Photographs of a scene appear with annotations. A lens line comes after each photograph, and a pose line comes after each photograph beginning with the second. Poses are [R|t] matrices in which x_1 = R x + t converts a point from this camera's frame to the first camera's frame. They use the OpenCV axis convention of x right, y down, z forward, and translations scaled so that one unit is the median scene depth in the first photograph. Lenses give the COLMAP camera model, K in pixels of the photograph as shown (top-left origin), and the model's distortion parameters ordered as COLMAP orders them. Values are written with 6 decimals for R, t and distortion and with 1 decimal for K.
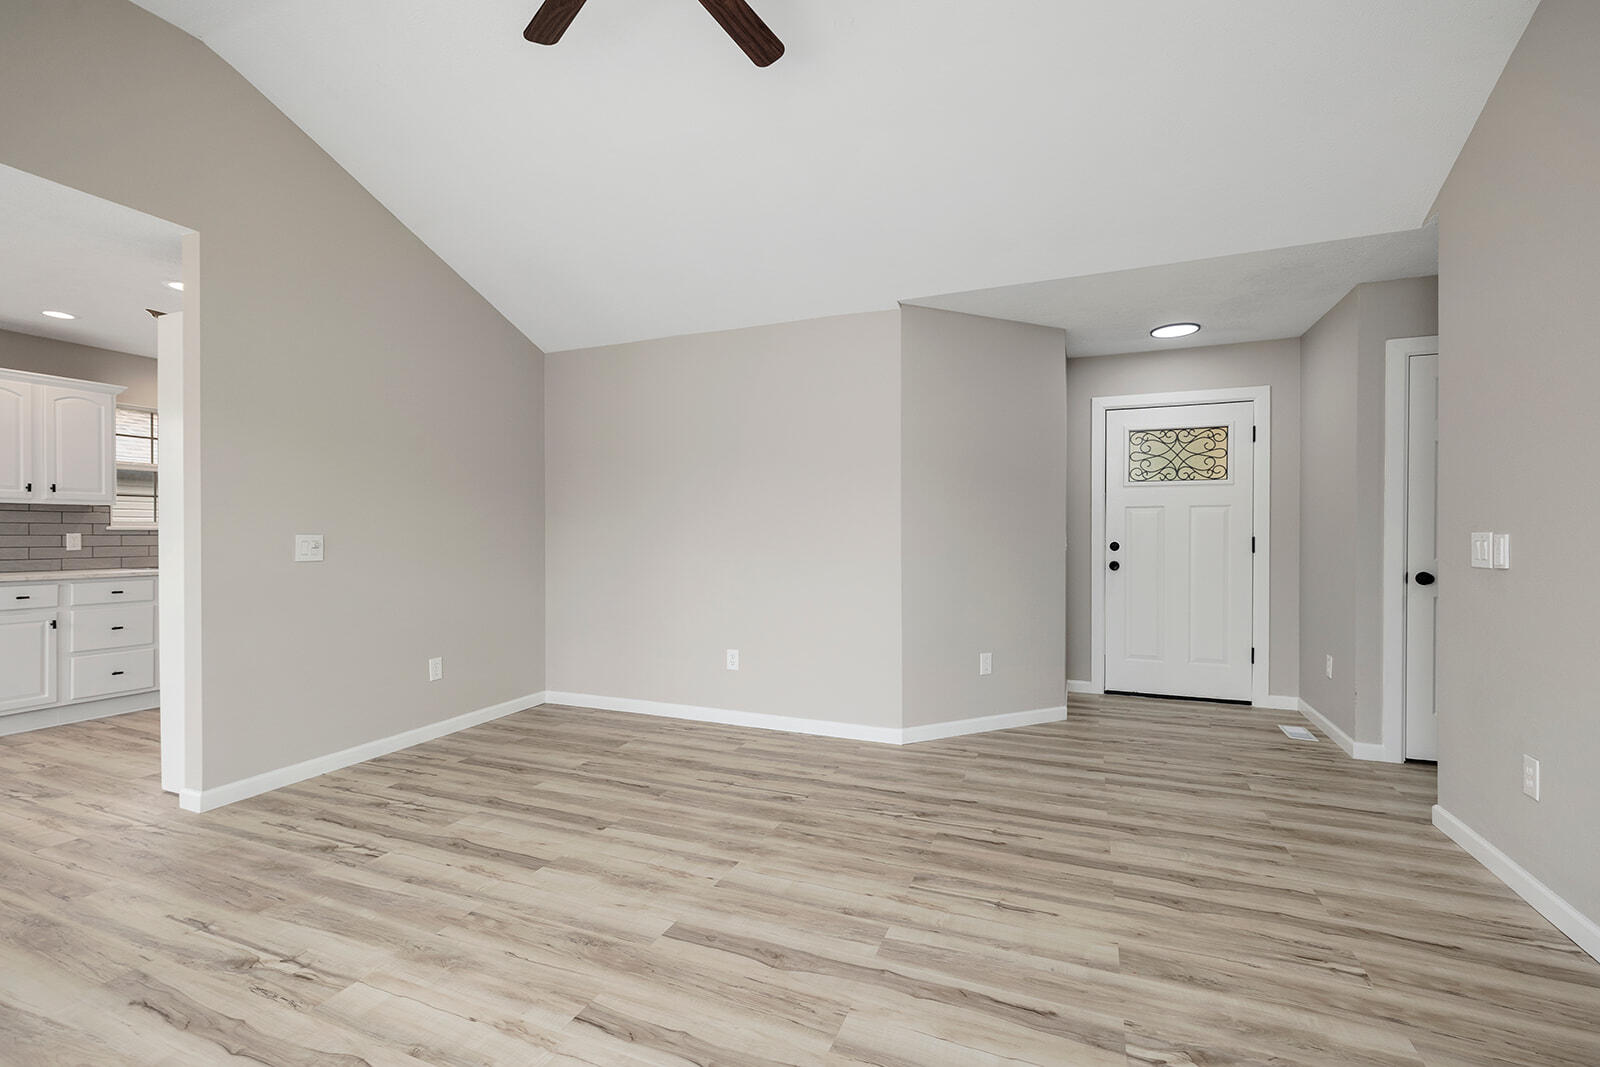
lens RADIAL K [[699.4, 0, 800.0], [0, 699.4, 533.5], [0, 0, 1]] dist [-0.001017, 0.005316]
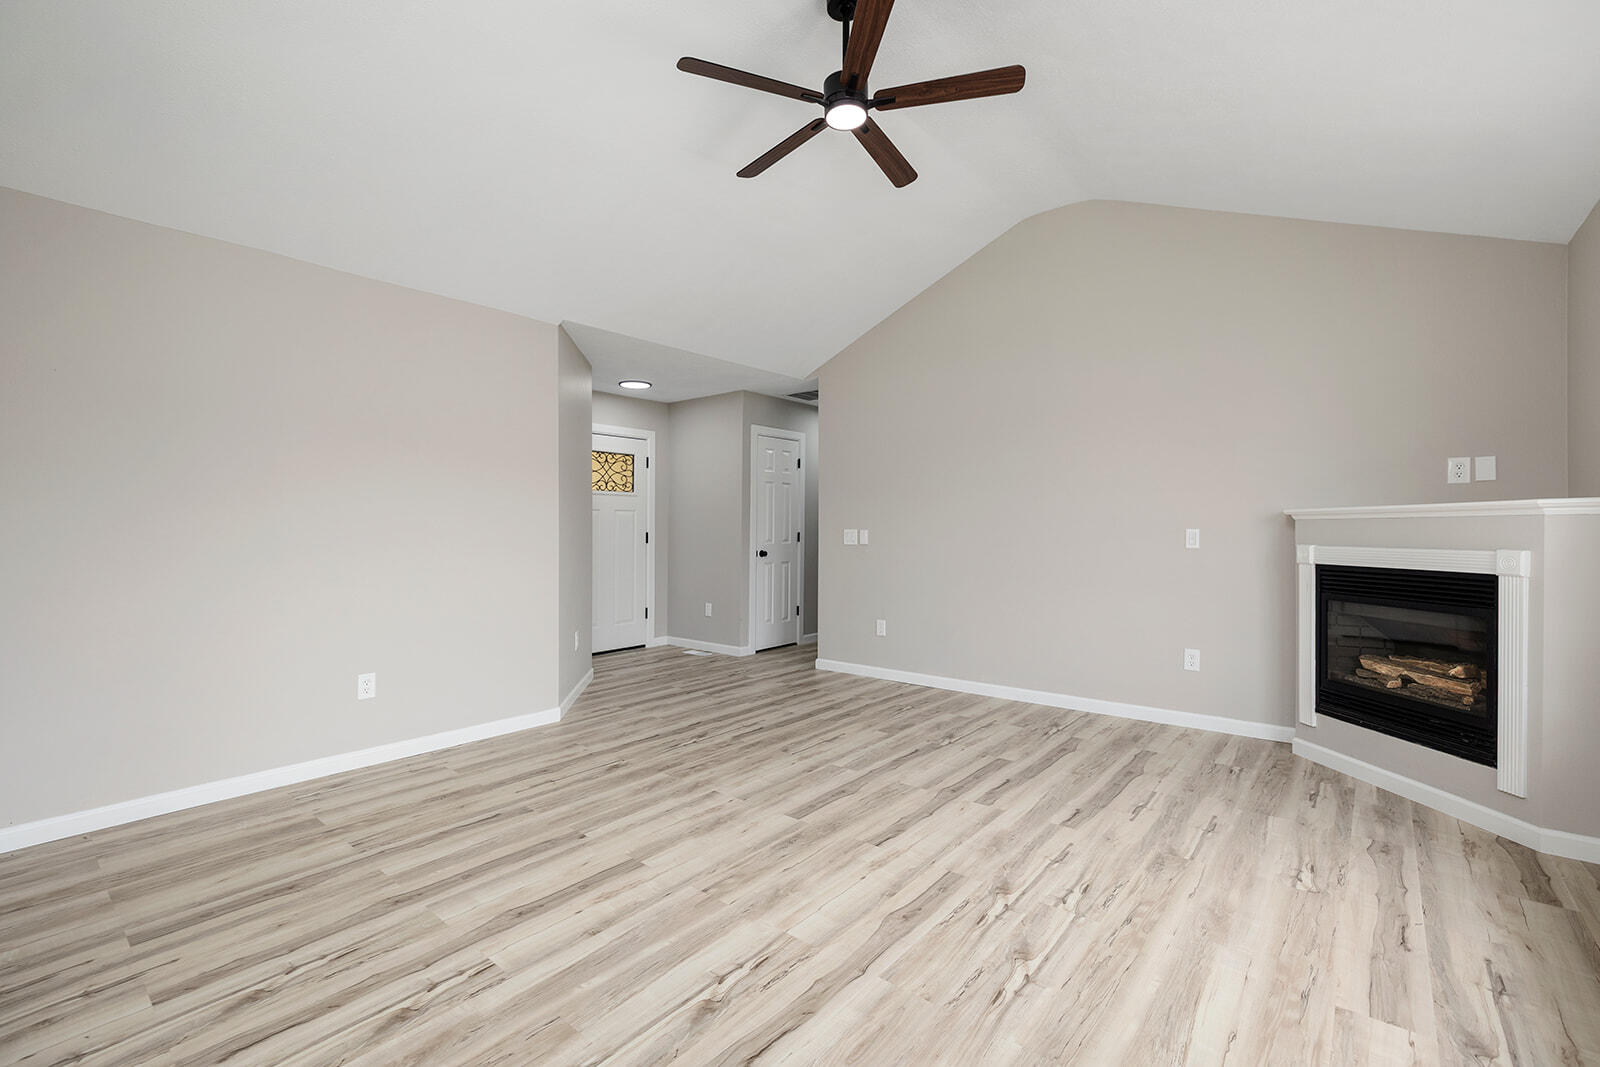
lens RADIAL K [[699.4, 0, 800.0], [0, 699.4, 533.5], [0, 0, 1]] dist [-0.001017, 0.005316]
pose [[0.297031, -0.005597, 0.954852, -1.041895], [0.003749, 0.999982, 0.004696, 0.002026], [-0.954861, 0.002185, 0.297046, 0.402827]]
